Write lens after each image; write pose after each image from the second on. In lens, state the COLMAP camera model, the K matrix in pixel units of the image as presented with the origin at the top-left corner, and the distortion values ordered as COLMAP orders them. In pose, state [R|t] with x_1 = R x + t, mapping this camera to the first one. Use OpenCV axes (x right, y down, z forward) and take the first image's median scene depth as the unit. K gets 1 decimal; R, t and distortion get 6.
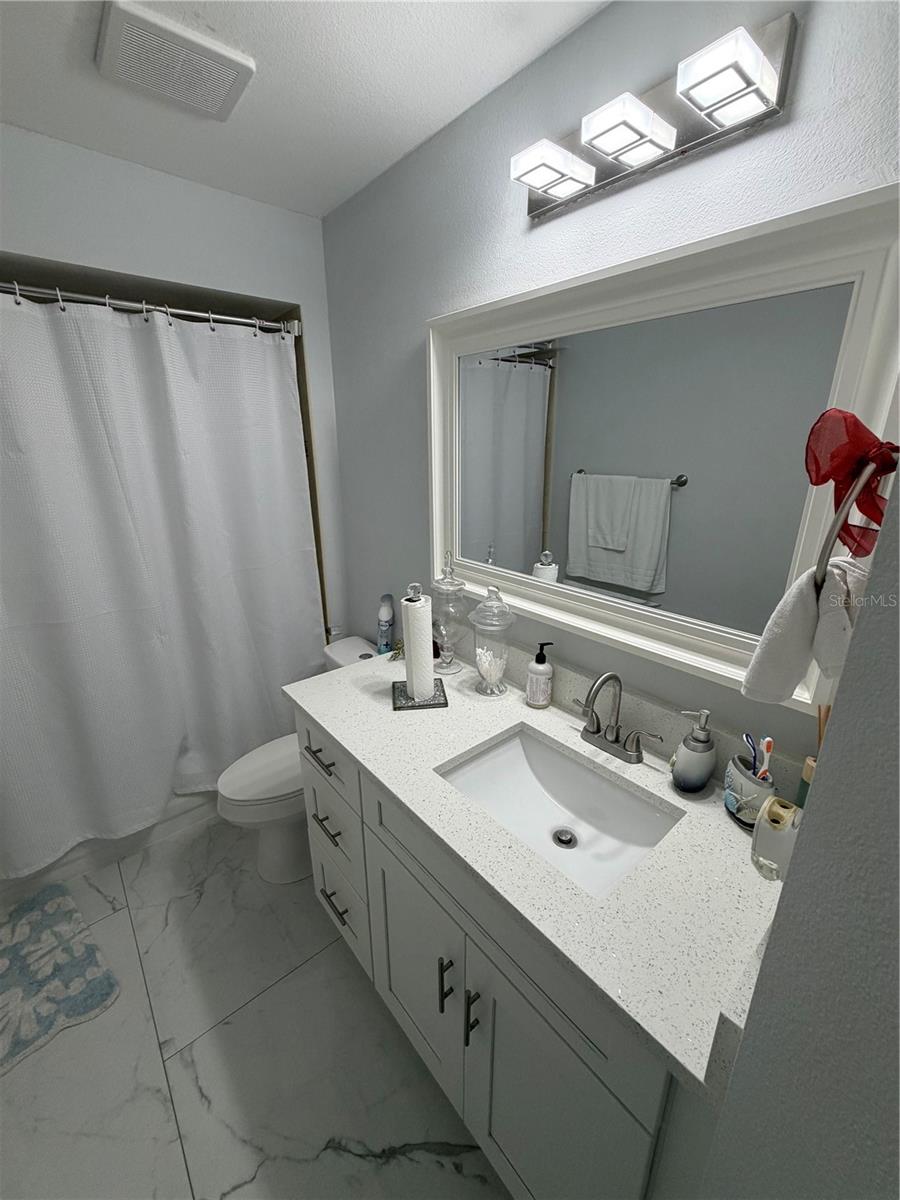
lens RADIAL K [[480.5, 0, 451.6], [0, 480.5, 598.6], [0, 0, 1]] dist [0.001991, 0.000202]
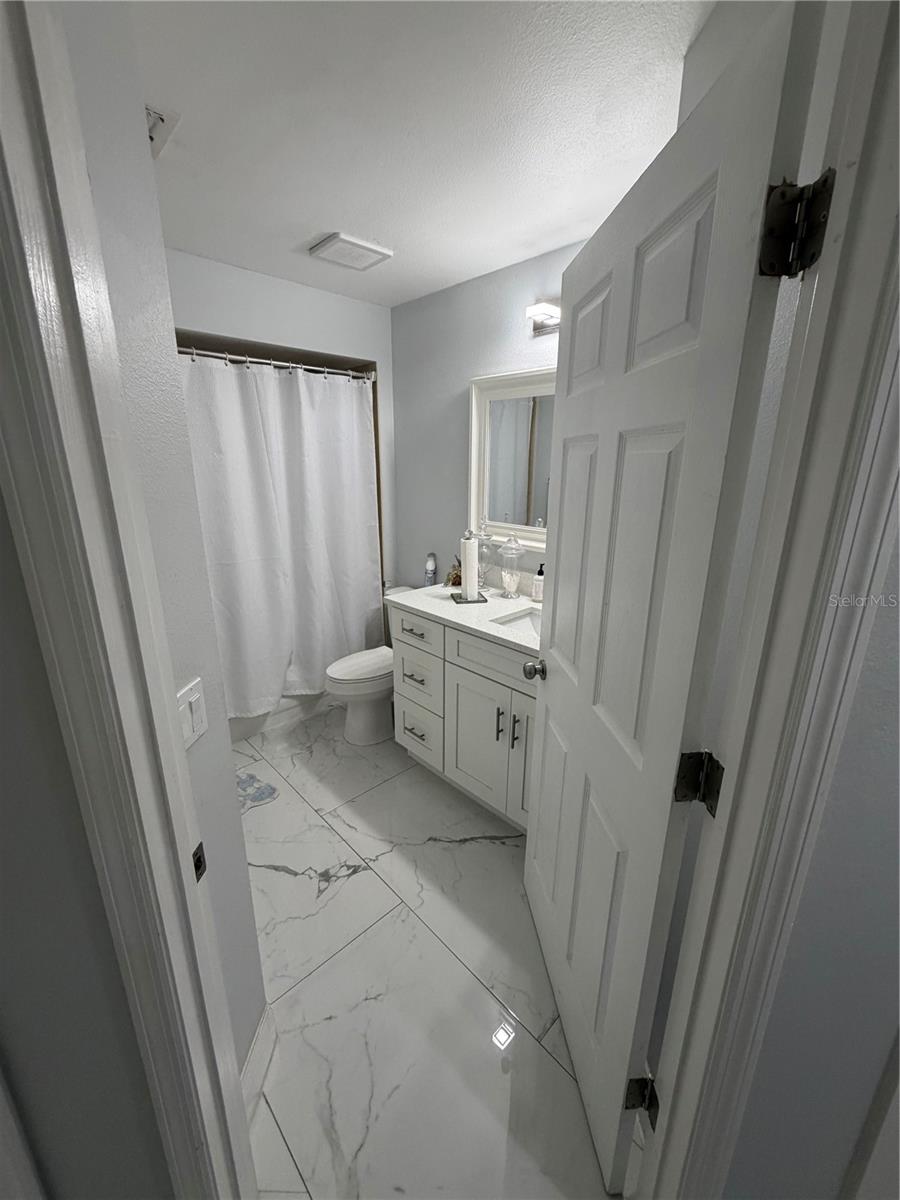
lens RADIAL K [[480.5, 0, 452.9], [0, 480.5, 597.6], [0, 0, 1]] dist [0.001991, 0.000202]
pose [[0.997959, -0.008233, 0.063326, -0.217117], [0.010289, 0.999428, -0.032213, 0.236363], [-0.063025, 0.032799, 0.997473, -0.638103]]
